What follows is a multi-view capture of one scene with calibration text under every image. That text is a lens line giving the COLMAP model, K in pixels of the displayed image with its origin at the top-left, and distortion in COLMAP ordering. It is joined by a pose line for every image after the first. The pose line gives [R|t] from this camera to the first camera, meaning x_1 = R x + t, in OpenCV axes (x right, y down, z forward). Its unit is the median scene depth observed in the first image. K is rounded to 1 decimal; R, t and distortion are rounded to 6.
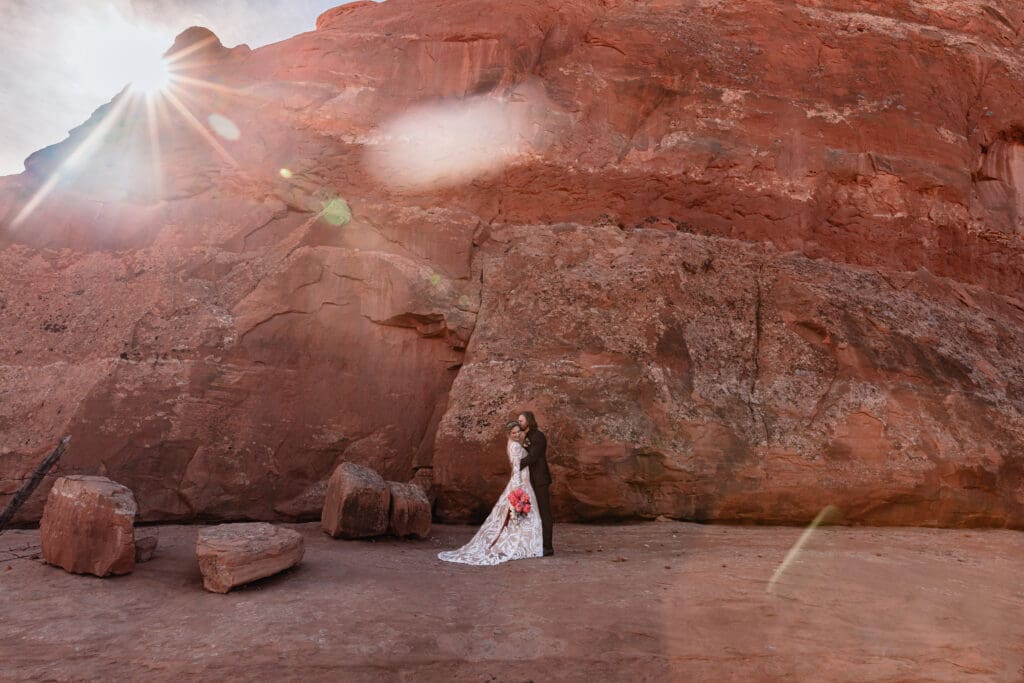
lens RADIAL K [[707.1, 0, 512.0], [0, 707.1, 341.5], [0, 0, 1]] dist [0.006492, 0.001078]
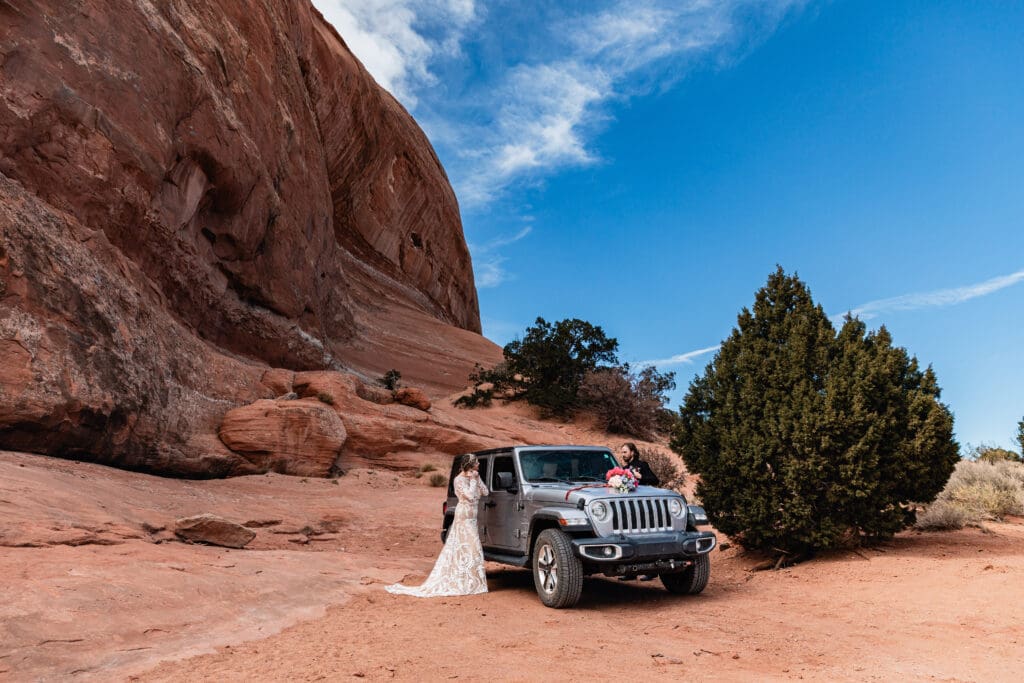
lens RADIAL K [[707.1, 0, 512.0], [0, 707.1, 341.5], [0, 0, 1]] dist [0.006492, 0.001078]
pose [[0.345732, 0.254141, 0.903262, -0.173052], [-0.298367, 0.942437, -0.150961, 0.039417], [-0.889633, -0.217311, 0.401658, -0.049092]]
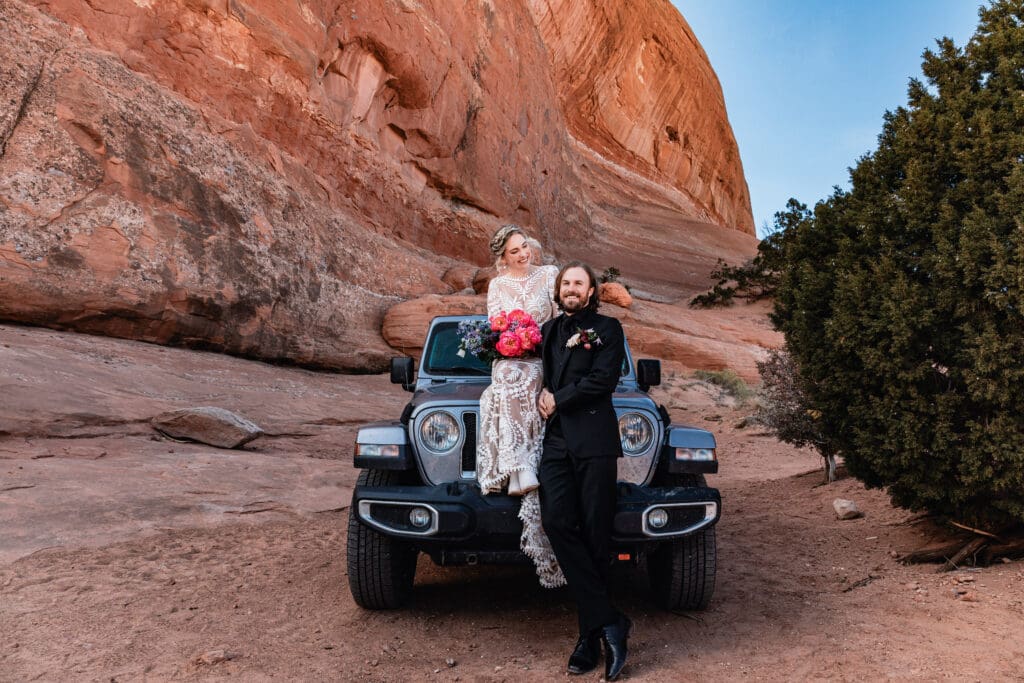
lens RADIAL K [[666.7, 0, 533.7], [0, 666.7, 347.1], [0, 0, 1]] dist [0.014098, 0.001091]
pose [[0.692072, 0.135885, 0.708922, 0.238430], [-0.286759, 0.953052, 0.097264, -0.003935], [-0.662424, -0.270604, 0.698548, -0.110340]]
